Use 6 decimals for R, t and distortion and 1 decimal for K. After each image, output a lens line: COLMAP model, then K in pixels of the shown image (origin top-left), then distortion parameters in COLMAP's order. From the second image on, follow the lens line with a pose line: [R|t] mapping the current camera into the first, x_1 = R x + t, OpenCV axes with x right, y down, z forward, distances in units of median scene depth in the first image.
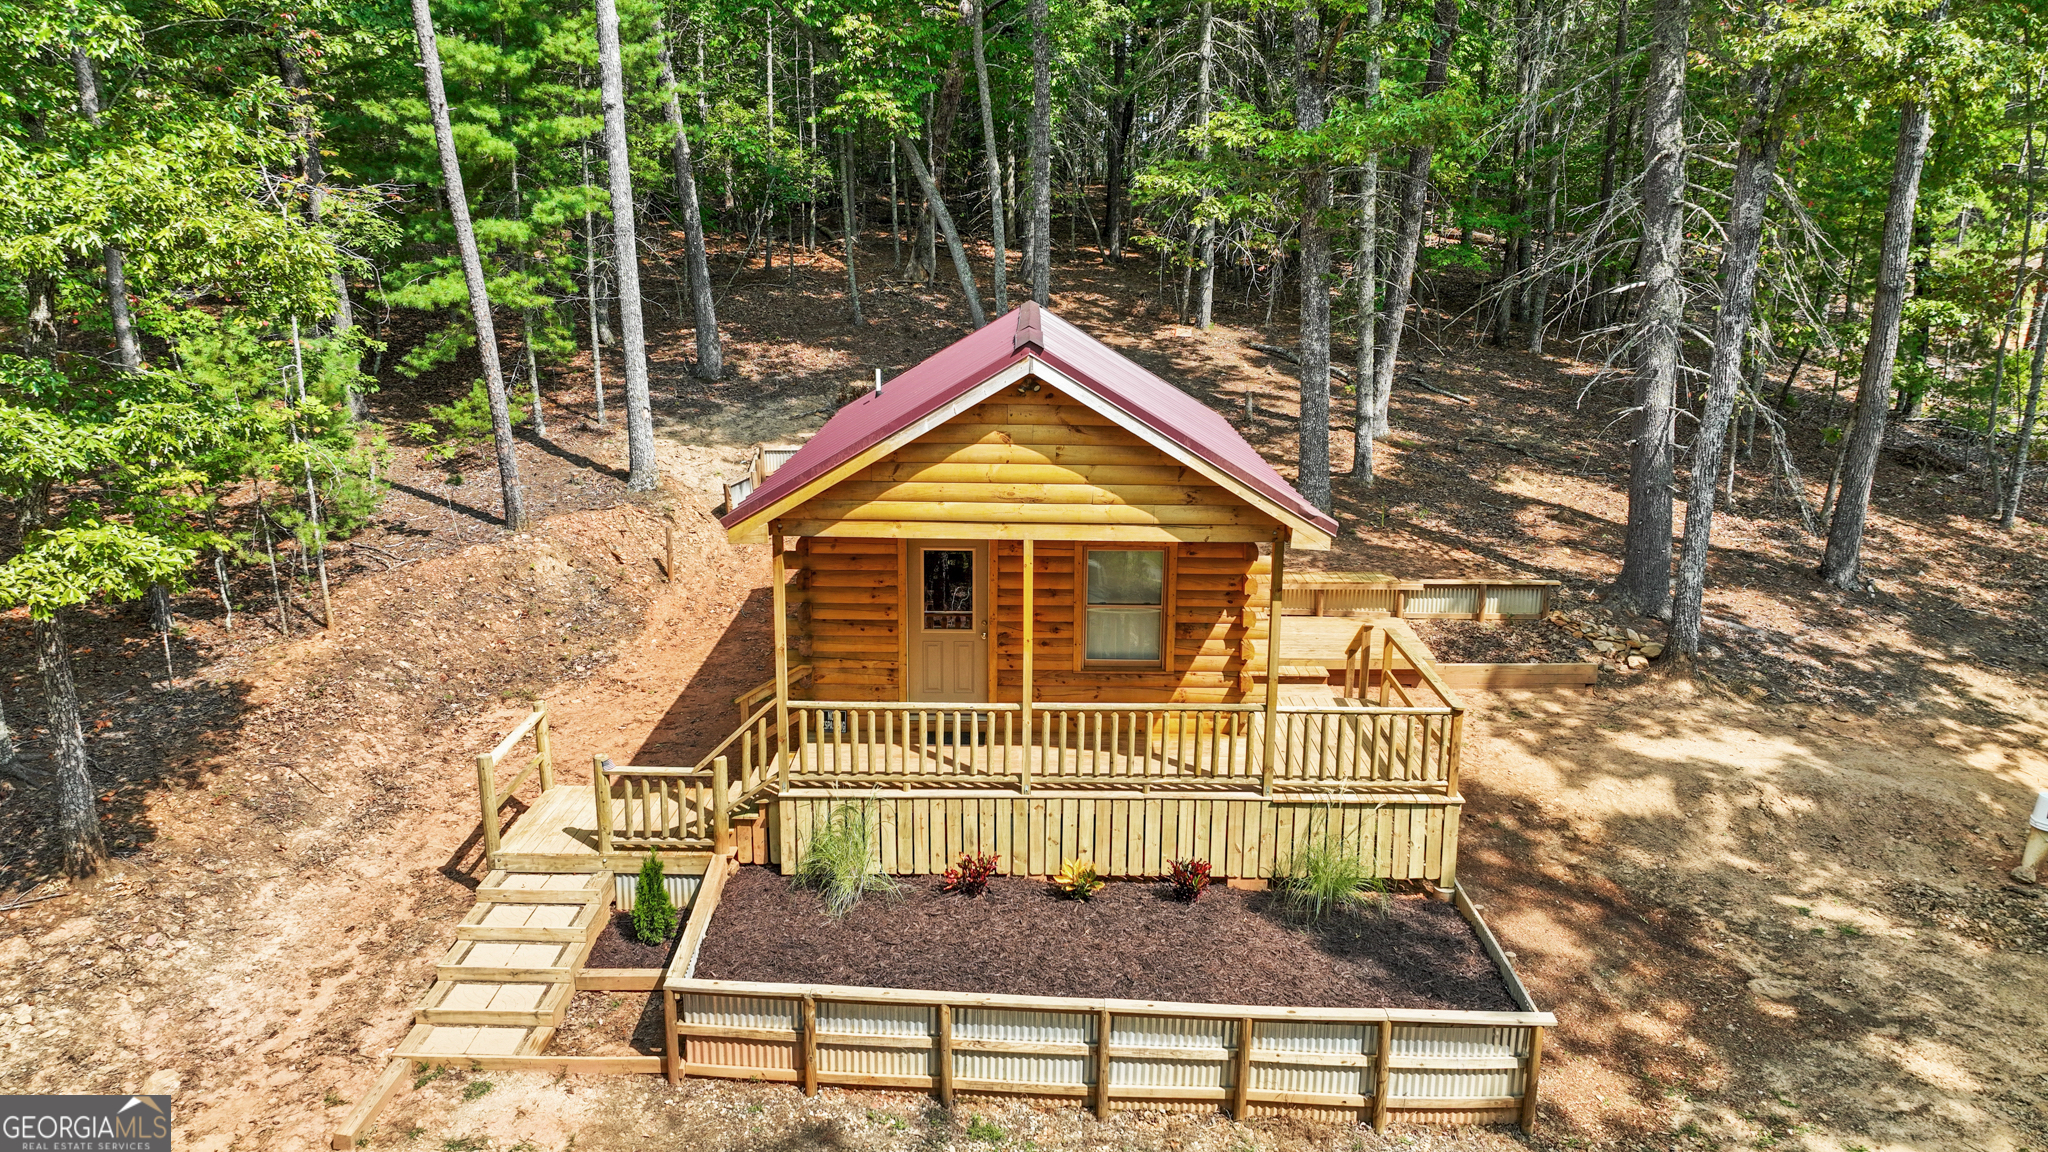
lens RADIAL K [[1474.1, 0, 1017.0], [0, 1474.1, 556.6], [0, 0, 1]] dist [0.002936, 0.000911]
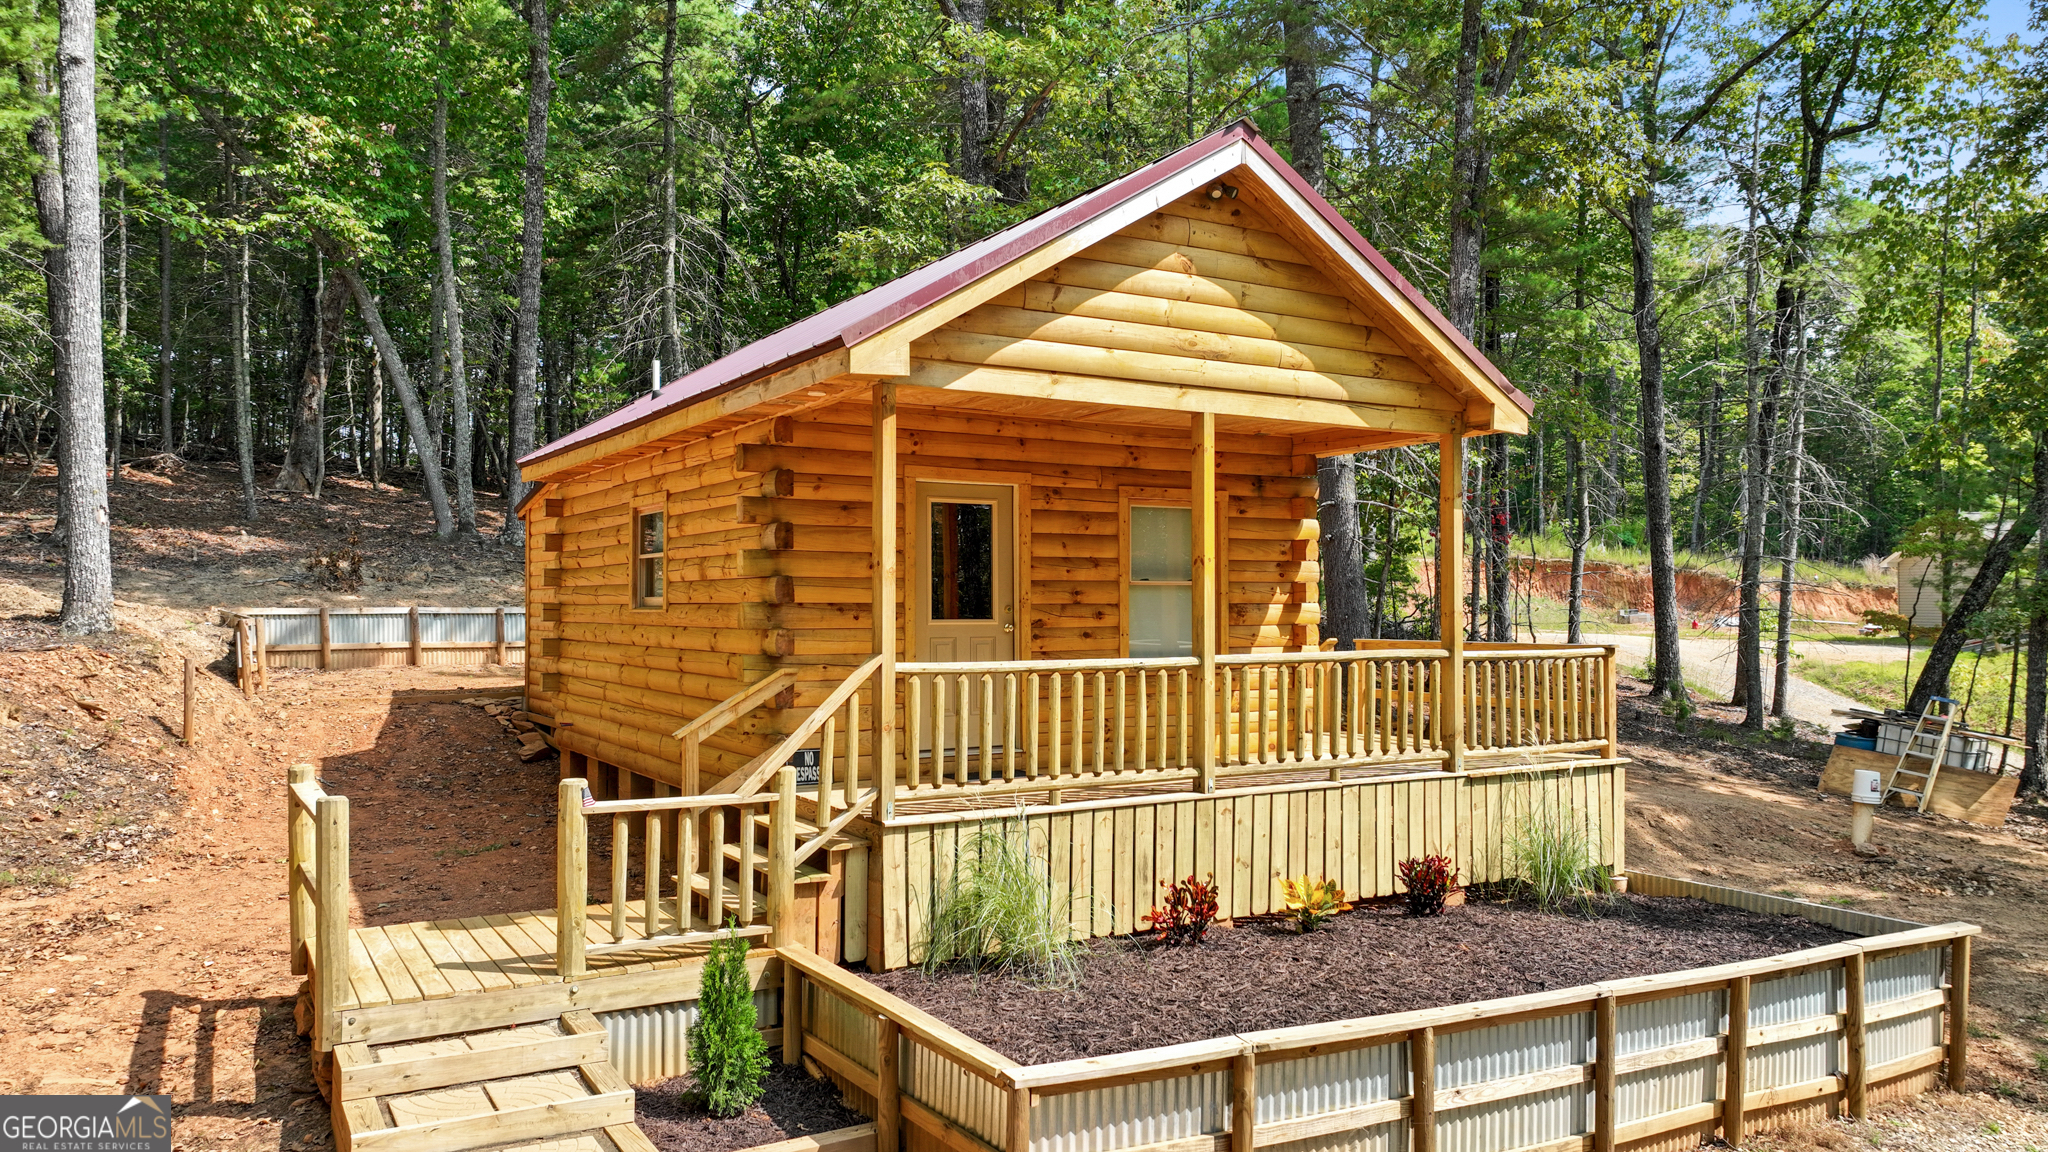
lens RADIAL K [[1437.0, 0, 1024.0], [0, 1437.0, 576.0], [0, 0, 1]] dist [0.007948, 0.003418]
pose [[0.855170, 0.003162, 0.518338, -0.417655], [0.116810, 0.973084, -0.198653, 0.187661], [-0.505015, 0.230430, 0.831783, 0.471451]]
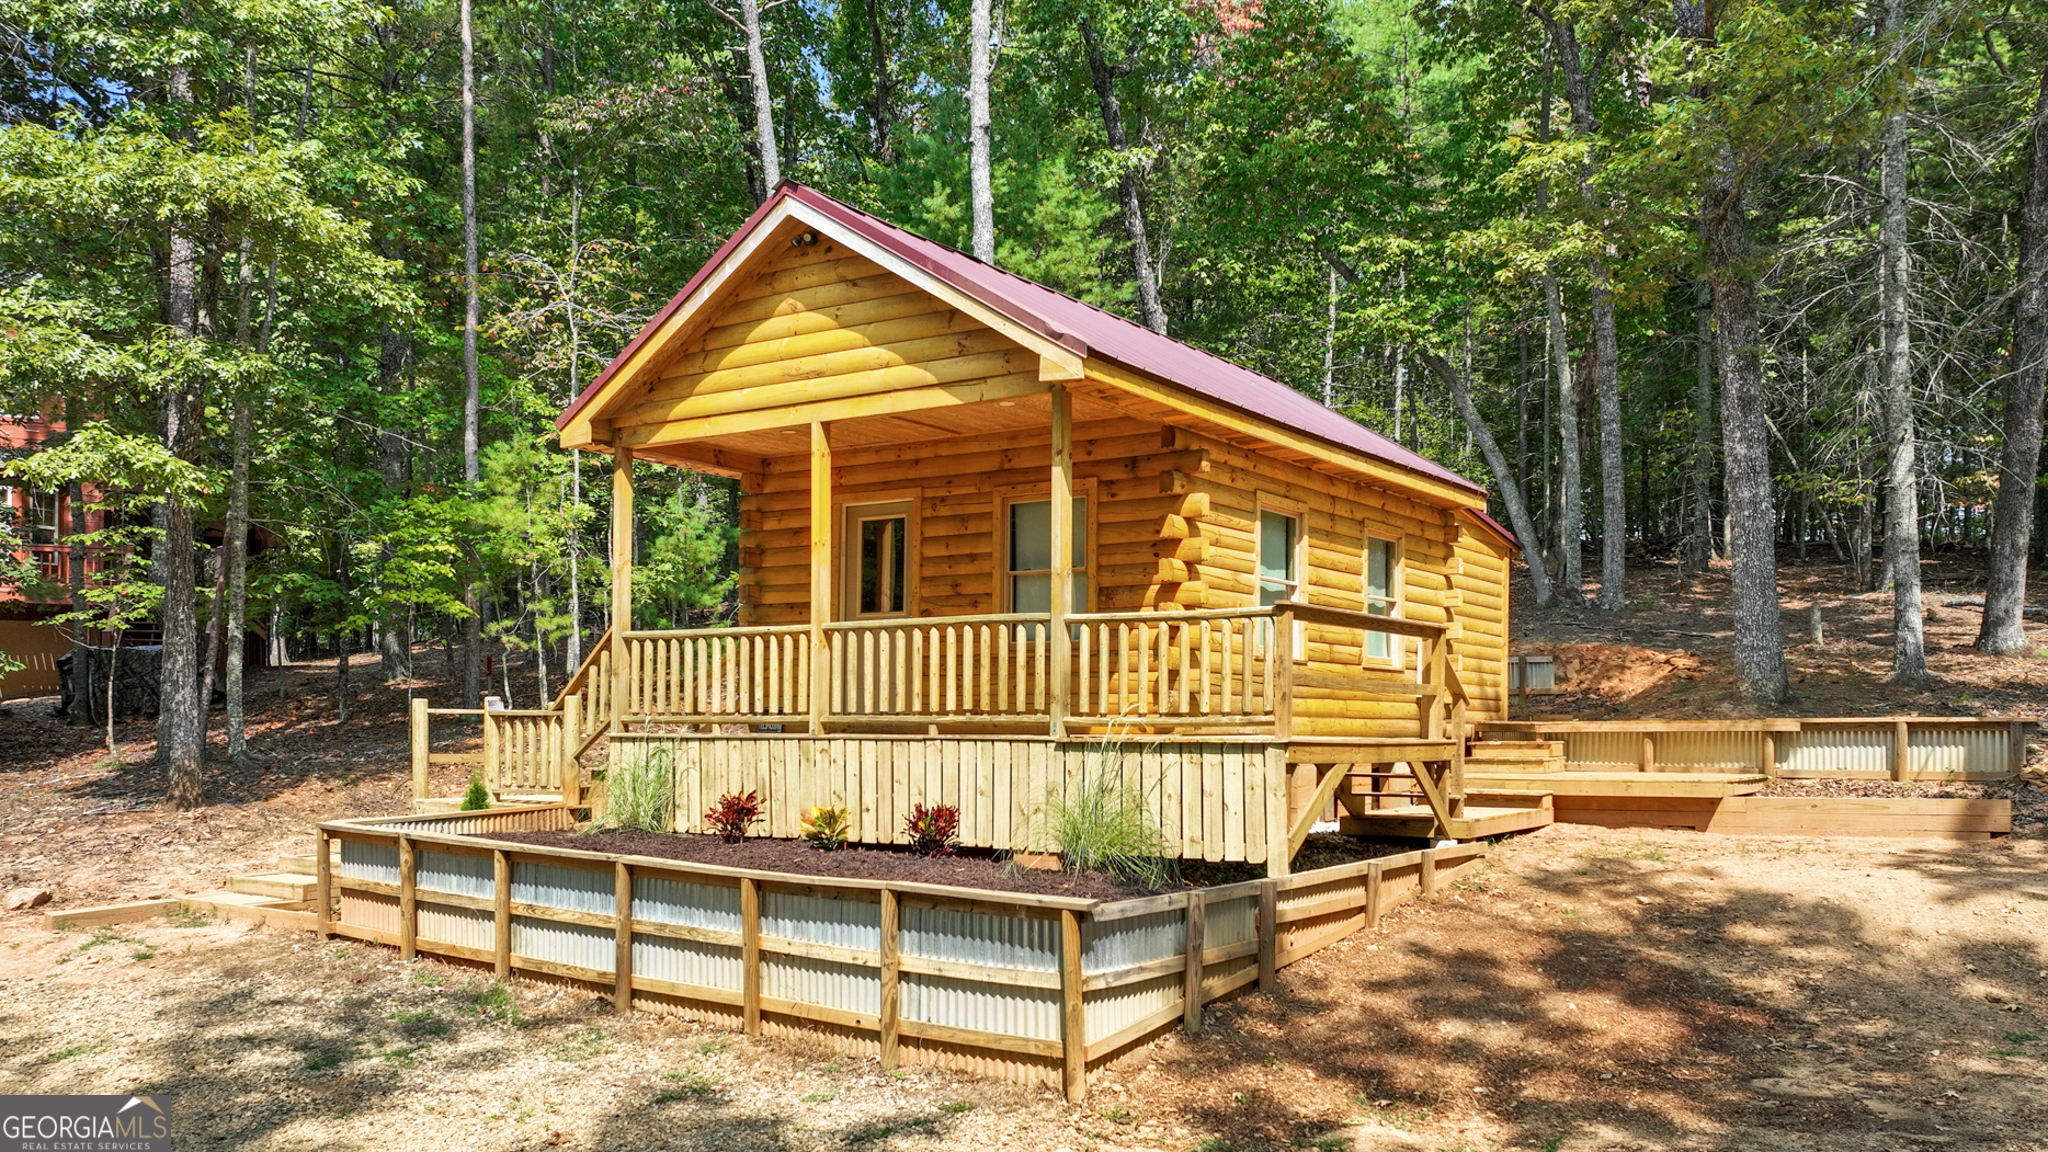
lens RADIAL K [[1607.0, 0, 1046.1], [0, 1607.0, 746.0], [0, 0, 1]] dist [0.008138, 0.002042]
pose [[0.835900, 0.003304, -0.548872, 0.622828], [-0.114511, 0.979028, -0.168499, 0.309457], [0.536804, 0.203700, 0.818747, 0.328306]]
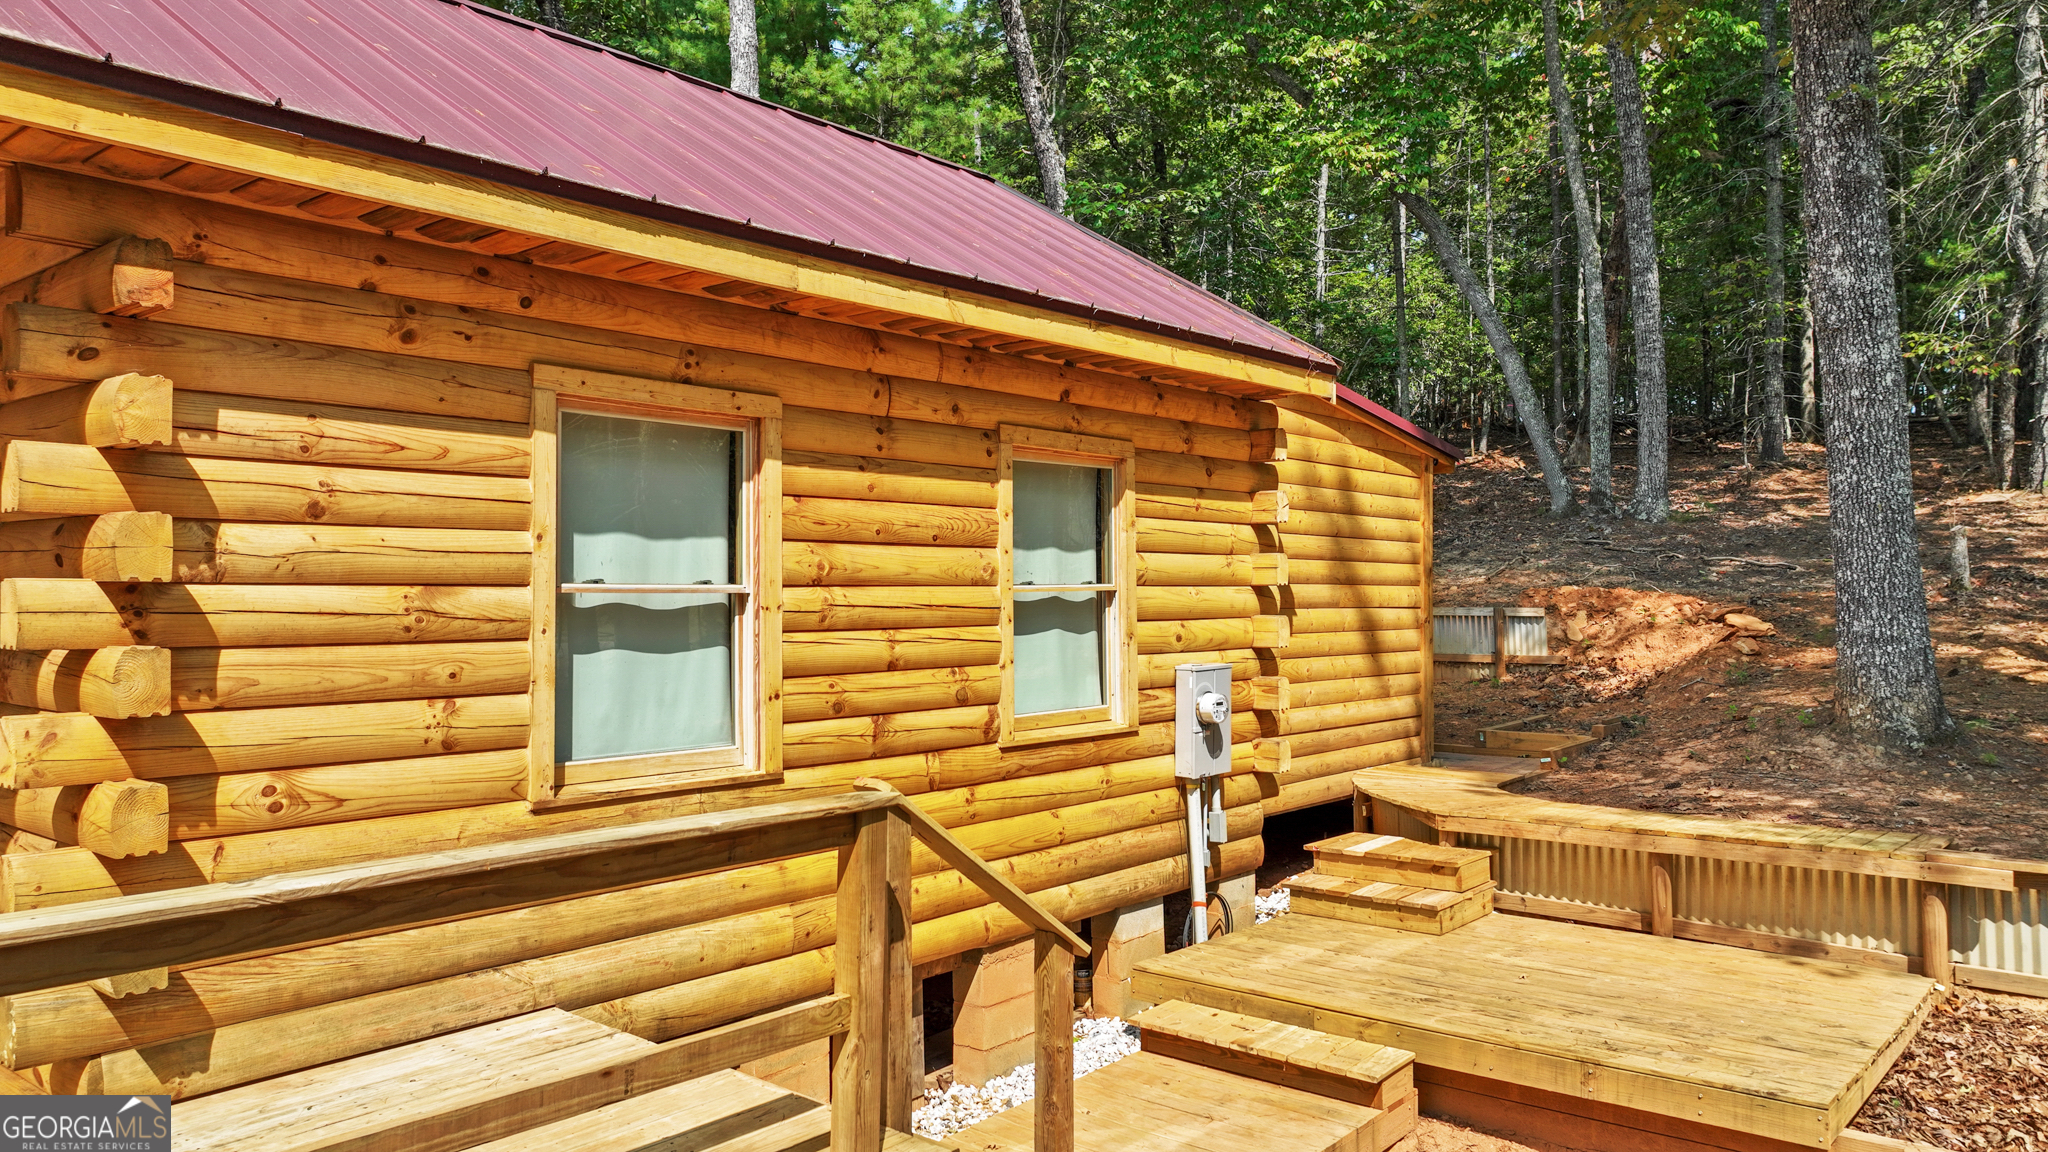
lens RADIAL K [[1434.3, 0, 1024.0], [0, 1434.3, 576.0], [0, 0, 1]] dist [0.003511, 0.003588]
pose [[0.779030, -0.013983, -0.626831, 0.483290], [-0.125343, 0.976097, -0.177552, 0.064037], [0.614330, 0.216887, 0.758656, 1.010571]]
